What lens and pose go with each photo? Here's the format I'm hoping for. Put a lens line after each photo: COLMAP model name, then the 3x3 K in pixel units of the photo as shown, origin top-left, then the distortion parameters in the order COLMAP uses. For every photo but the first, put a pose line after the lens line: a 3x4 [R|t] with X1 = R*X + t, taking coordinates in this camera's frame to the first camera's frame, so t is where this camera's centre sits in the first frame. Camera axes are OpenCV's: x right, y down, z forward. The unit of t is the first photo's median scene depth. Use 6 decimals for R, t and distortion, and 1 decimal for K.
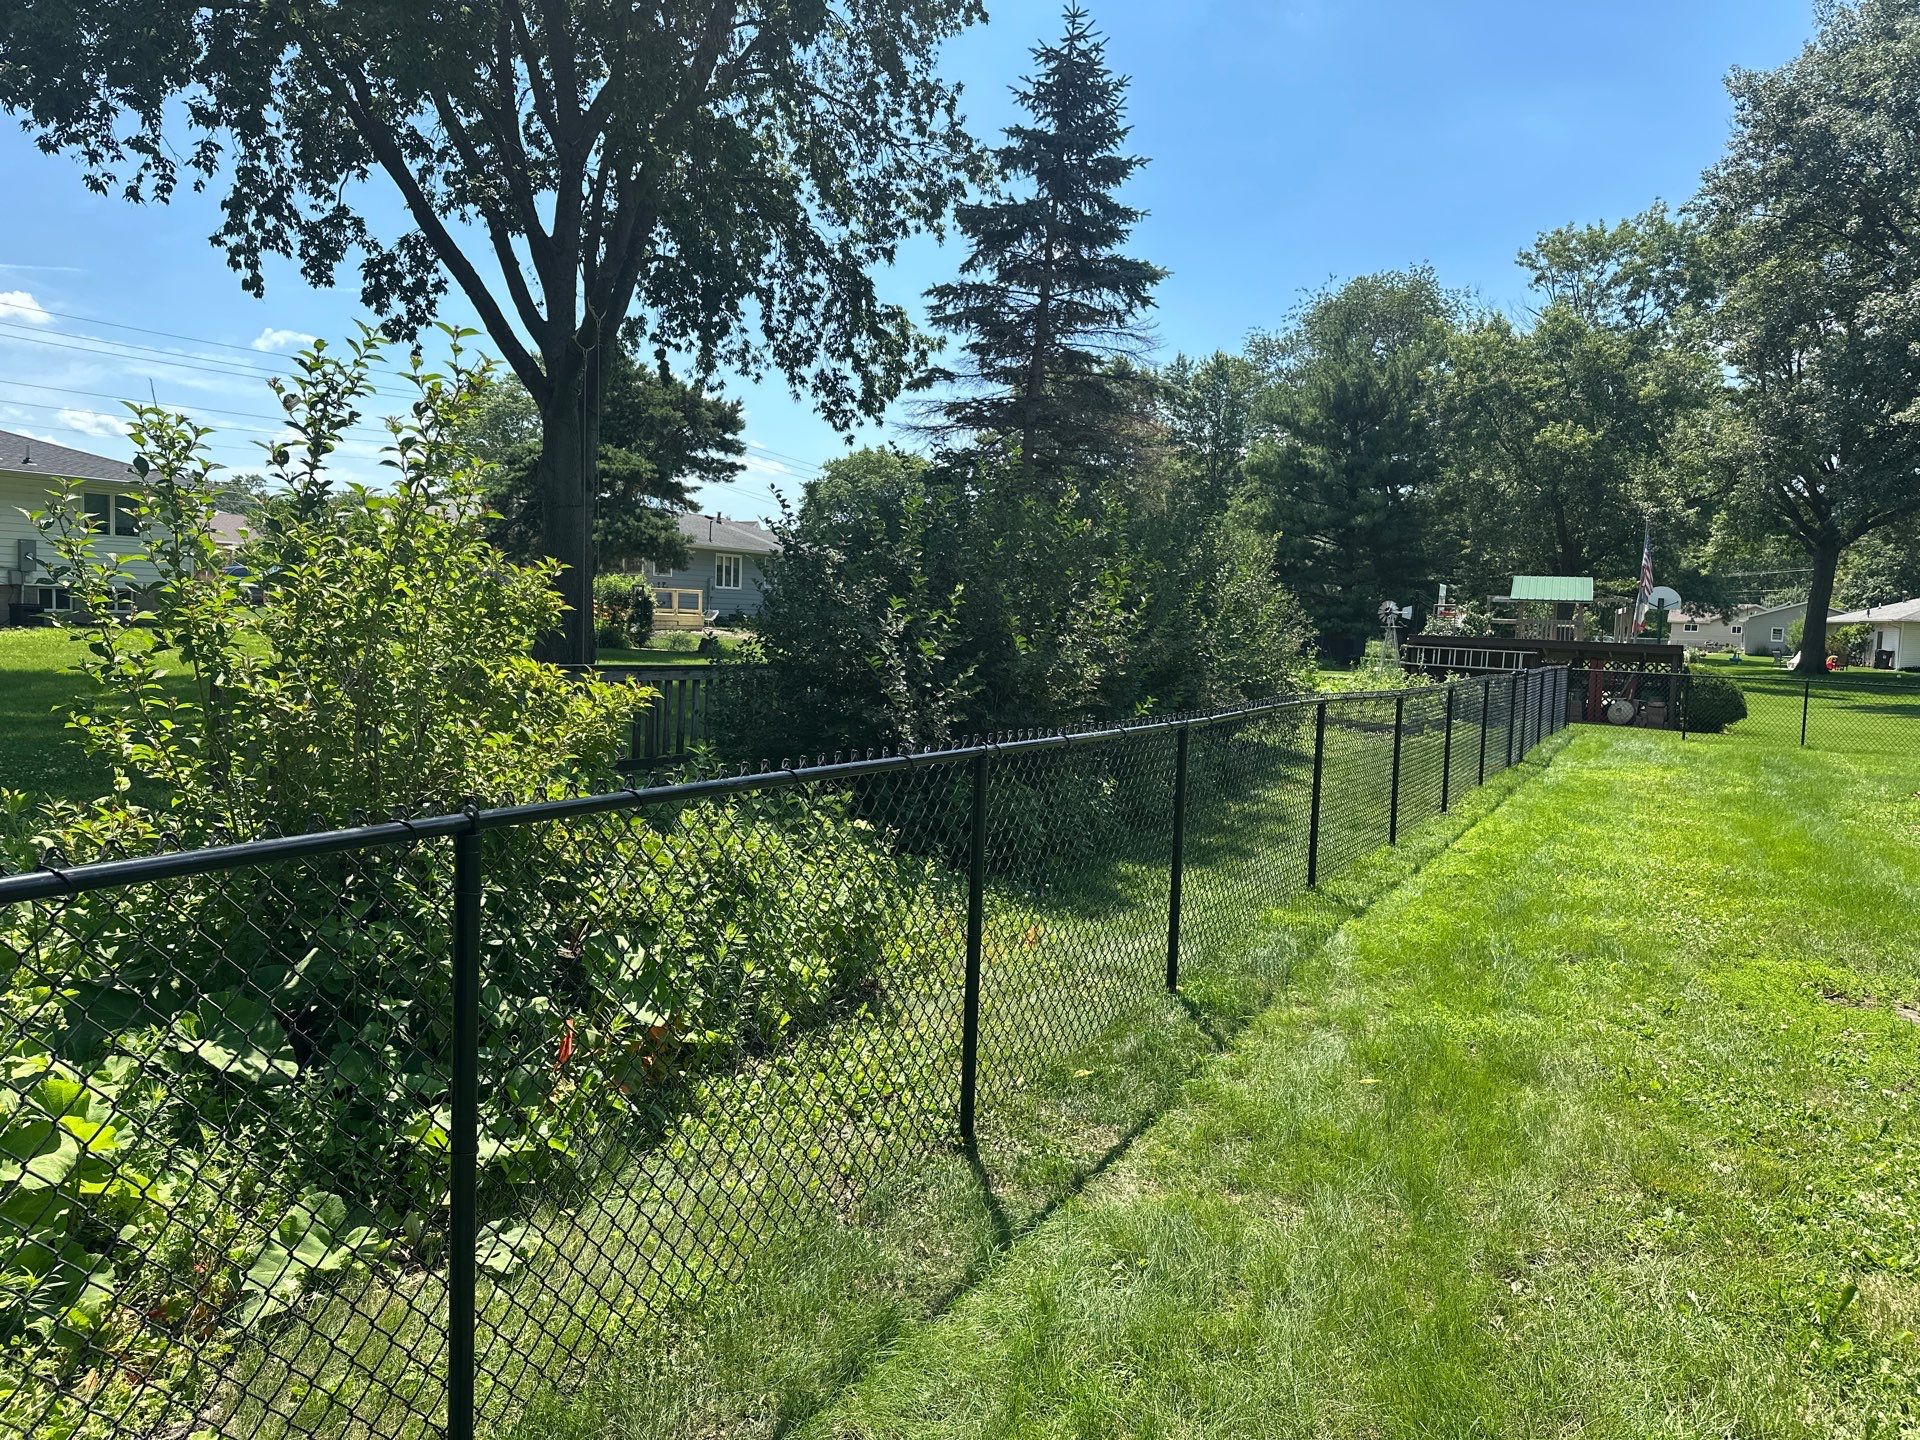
lens RADIAL K [[1334.4, 0, 952.3], [0, 1334.4, 721.8], [0, 0, 1]] dist [0.043359, -0.056880]
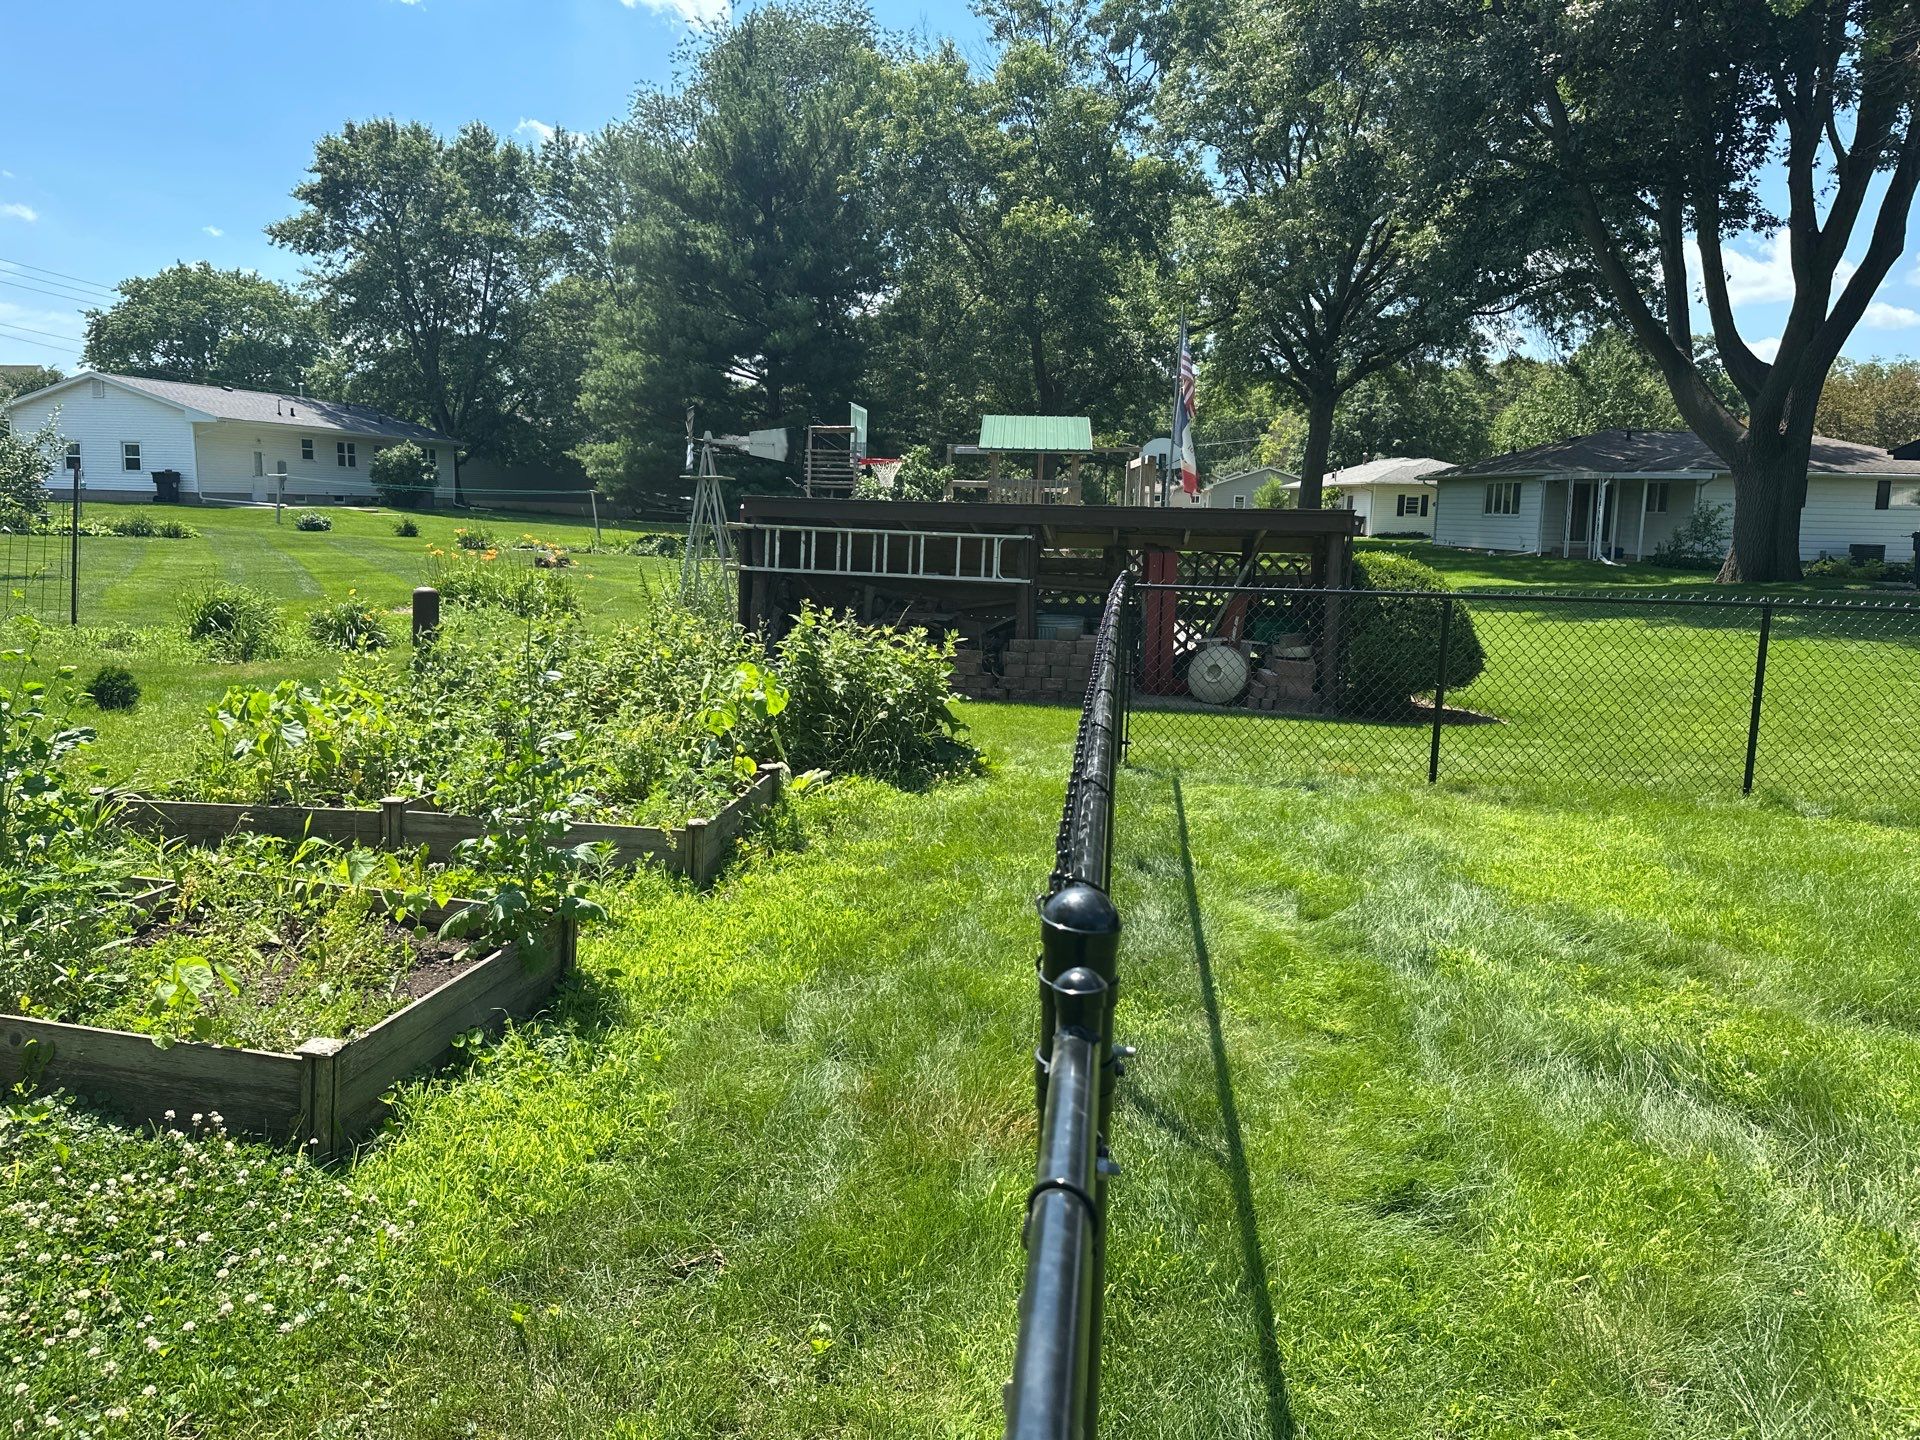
lens RADIAL K [[1334.4, 0, 952.3], [0, 1334.4, 721.8], [0, 0, 1]] dist [0.043359, -0.056880]
pose [[0.933603, -0.072016, 0.350998, 0.138936], [0.040121, 0.994444, 0.097319, -0.018479], [-0.356056, -0.076775, 0.931305, 0.326428]]
